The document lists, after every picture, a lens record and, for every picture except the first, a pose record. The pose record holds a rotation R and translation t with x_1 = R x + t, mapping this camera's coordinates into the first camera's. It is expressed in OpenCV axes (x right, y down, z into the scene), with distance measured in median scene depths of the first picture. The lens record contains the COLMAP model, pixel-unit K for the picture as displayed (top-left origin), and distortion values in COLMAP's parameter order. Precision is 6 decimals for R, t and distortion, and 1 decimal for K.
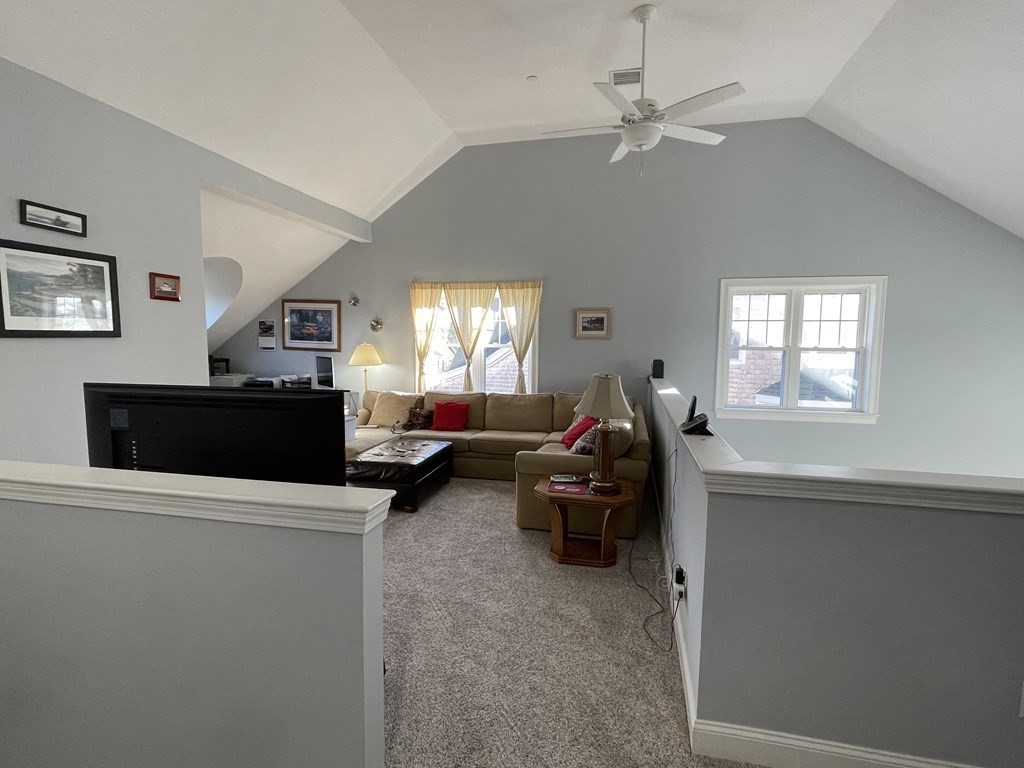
lens RADIAL K [[500.0, 0, 513.4], [0, 500.0, 386.7], [0, 0, 1]] dist [-0.004973, -0.001283]
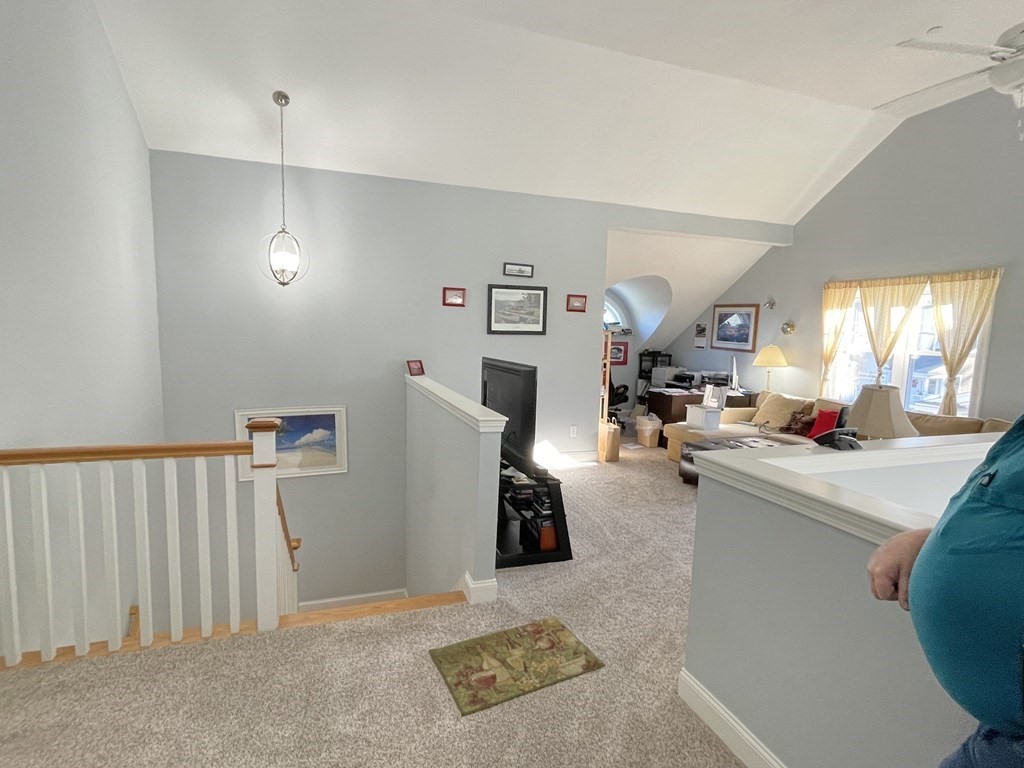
lens RADIAL K [[500.0, 0, 508.9], [0, 500.0, 383.9], [0, 0, 1]] dist [-0.004973, -0.001283]
pose [[0.538710, 0.094125, -0.837217, 0.291488], [-0.101787, 0.993732, 0.046226, -0.000815], [0.836320, 0.060316, 0.544914, -0.003966]]
